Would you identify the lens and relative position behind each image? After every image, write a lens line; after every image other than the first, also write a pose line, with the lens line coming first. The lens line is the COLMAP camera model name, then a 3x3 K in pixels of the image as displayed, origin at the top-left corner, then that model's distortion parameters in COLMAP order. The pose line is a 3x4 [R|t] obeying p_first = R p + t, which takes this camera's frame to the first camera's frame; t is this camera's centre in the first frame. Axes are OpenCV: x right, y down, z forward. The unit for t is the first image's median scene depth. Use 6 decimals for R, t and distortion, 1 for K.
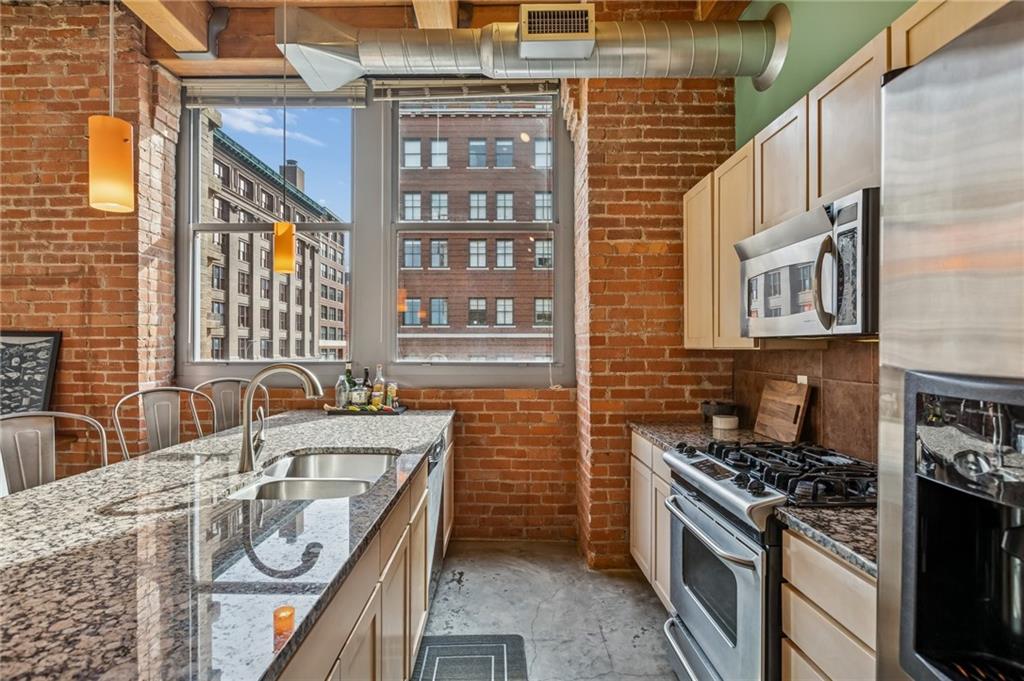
lens RADIAL K [[511.4, 0, 505.5], [0, 511.4, 347.5], [0, 0, 1]] dist [-0.001566, -0.001064]
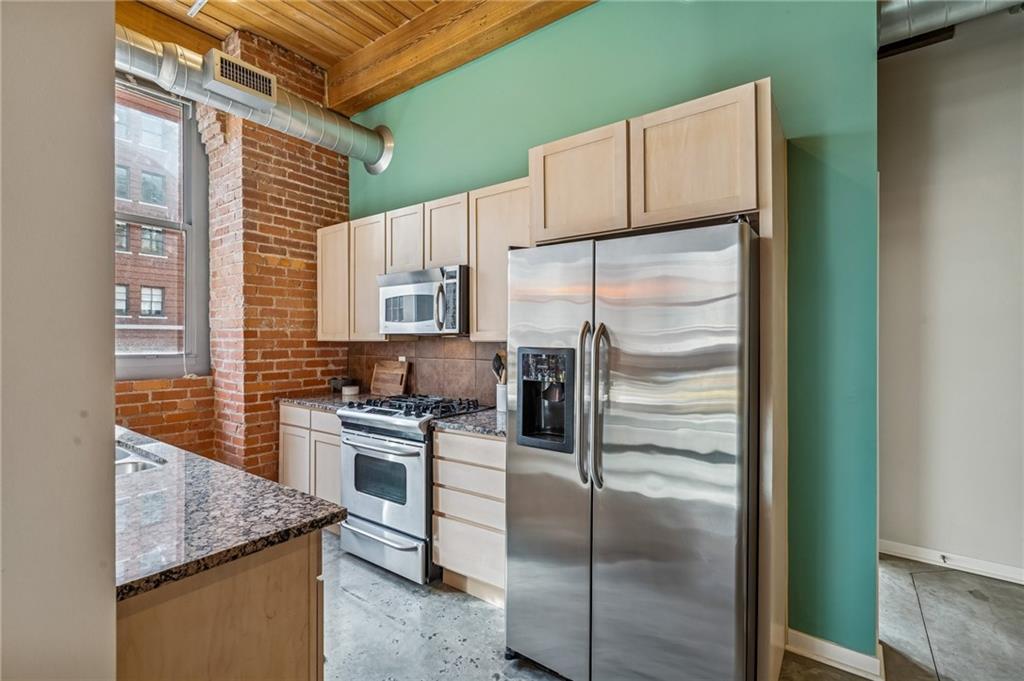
lens RADIAL K [[456.1, 0, 500.1], [0, 456.1, 340.1], [0, 0, 1]] dist [0.000875, -0.000247]
pose [[0.600914, 0.001249, 0.799313, -0.308041], [-0.000927, 0.999999, -0.000866, 0.001095], [-0.799313, -0.000220, 0.600915, -0.117165]]
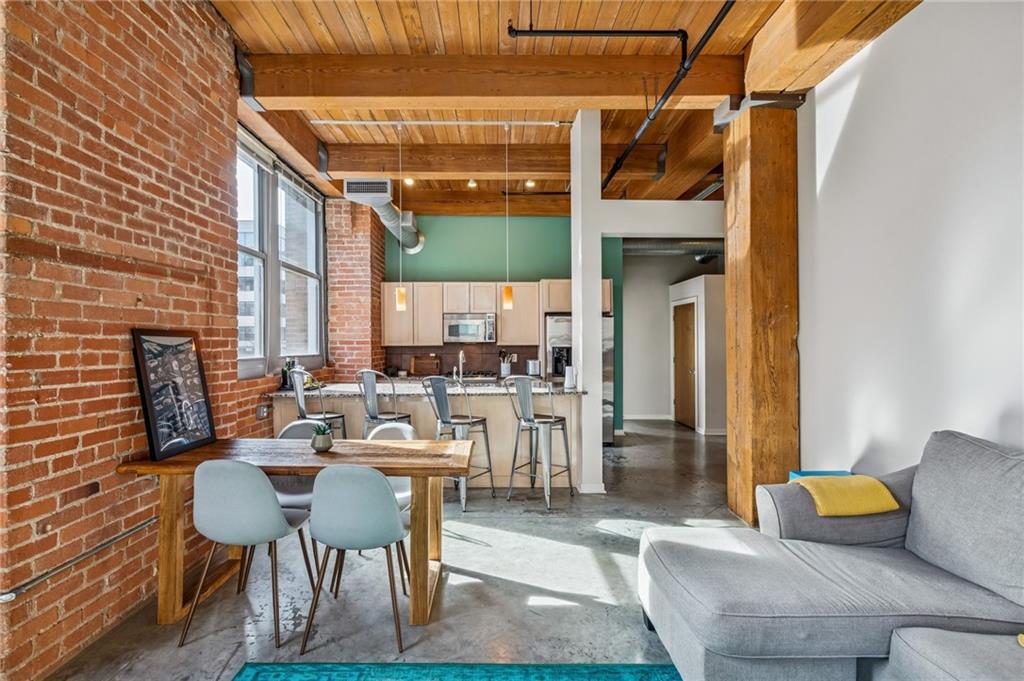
lens RADIAL K [[481.9, 0, 508.8], [0, 481.9, 342.3], [0, 0, 1]] dist [-0.001389, -0.000932]
pose [[-0.035305, 0.001629, 0.999375, -1.780053], [0.006195, 0.999980, -0.001411, -0.006789], [-0.999357, 0.006141, -0.035314, 0.451296]]
